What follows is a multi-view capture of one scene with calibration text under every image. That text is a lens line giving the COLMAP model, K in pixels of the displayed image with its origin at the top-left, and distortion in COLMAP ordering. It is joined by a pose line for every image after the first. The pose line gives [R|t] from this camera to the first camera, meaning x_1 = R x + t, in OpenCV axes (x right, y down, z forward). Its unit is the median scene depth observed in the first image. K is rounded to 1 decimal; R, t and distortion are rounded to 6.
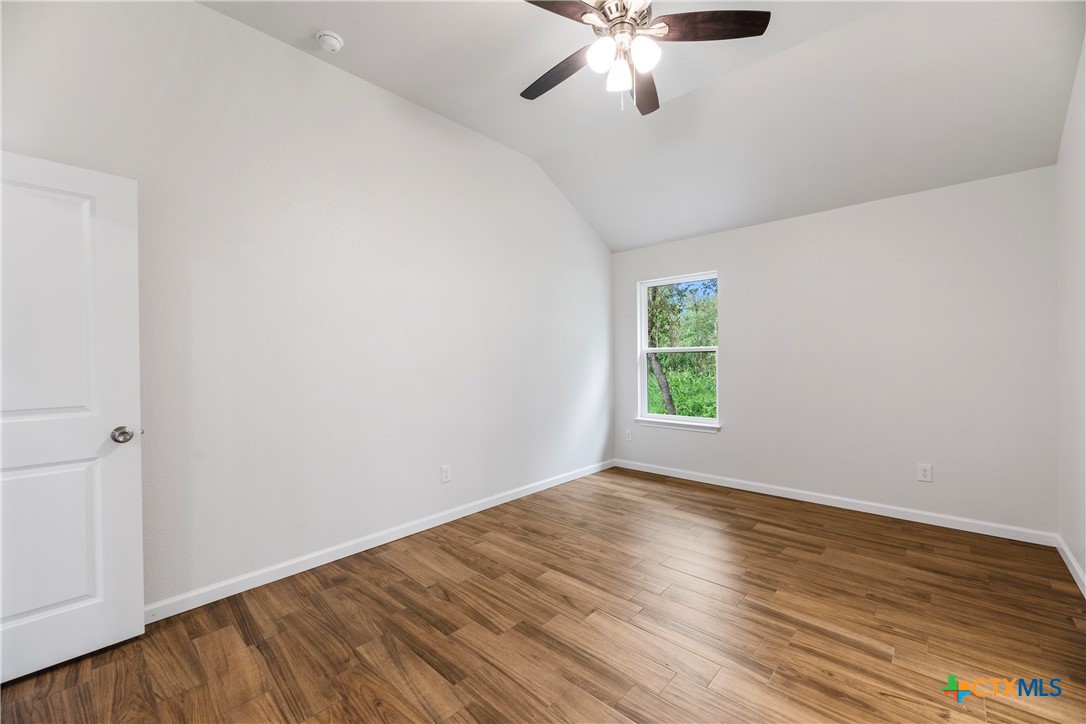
lens RADIAL K [[436.6, 0, 557.7], [0, 436.6, 360.1], [0, 0, 1]] dist [-0.003169, -0.000561]
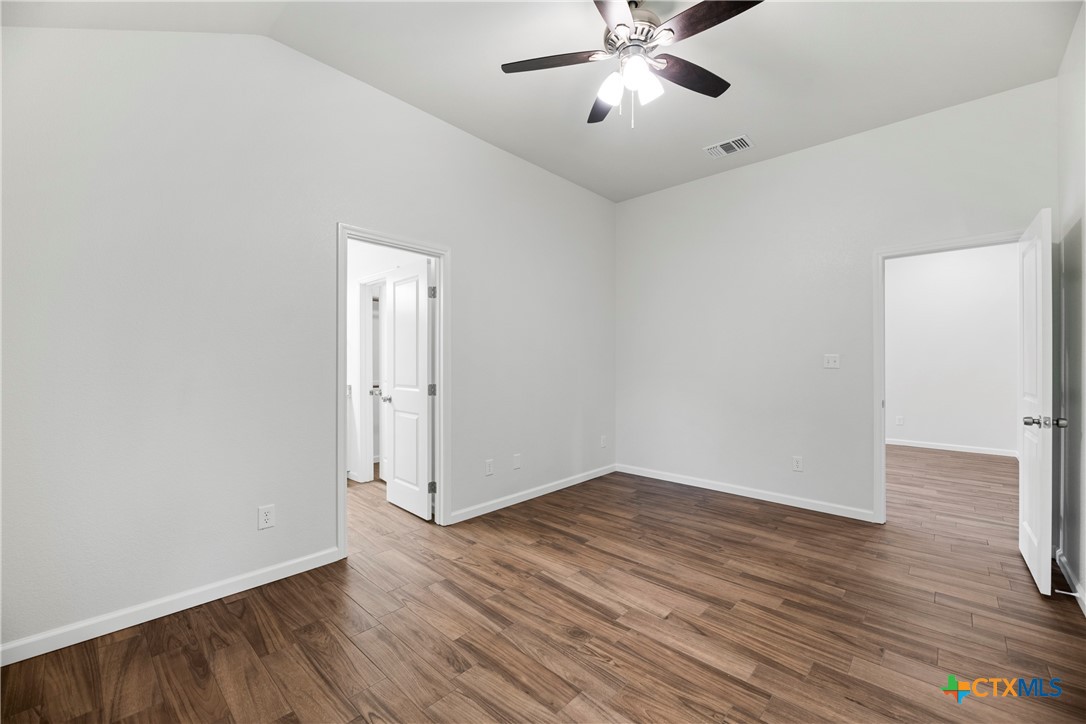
lens RADIAL K [[442.4, 0, 546.9], [0, 442.4, 354.6], [0, 0, 1]] dist [-0.002299, -0.000961]
pose [[-0.999596, 0.010799, 0.026301, 0.275069], [0.010362, 0.999807, -0.016684, -0.010967], [-0.026476, -0.016405, -0.999515, 1.736651]]
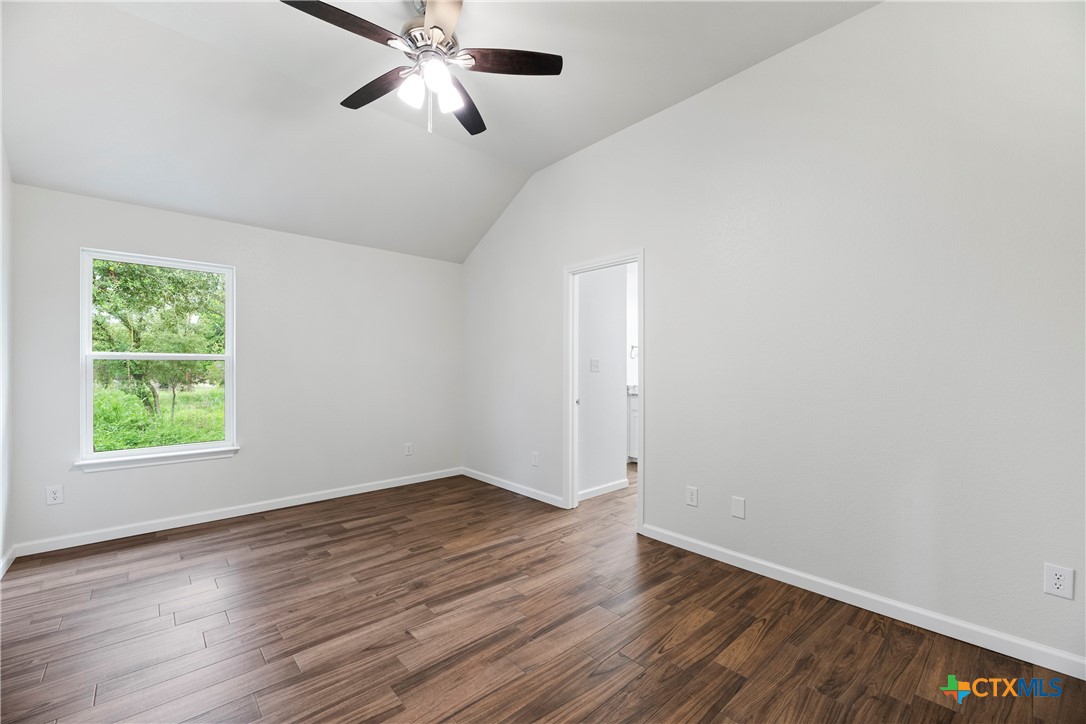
lens RADIAL K [[437.2, 0, 543.0], [0, 437.2, 362.0], [0, 0, 1]] dist [-0.001955, -0.000839]
pose [[0.112726, 0.022642, 0.993368, -0.727447], [0.000806, 0.999738, -0.022878, 0.003236], [-0.993626, 0.003380, 0.112678, 0.510960]]
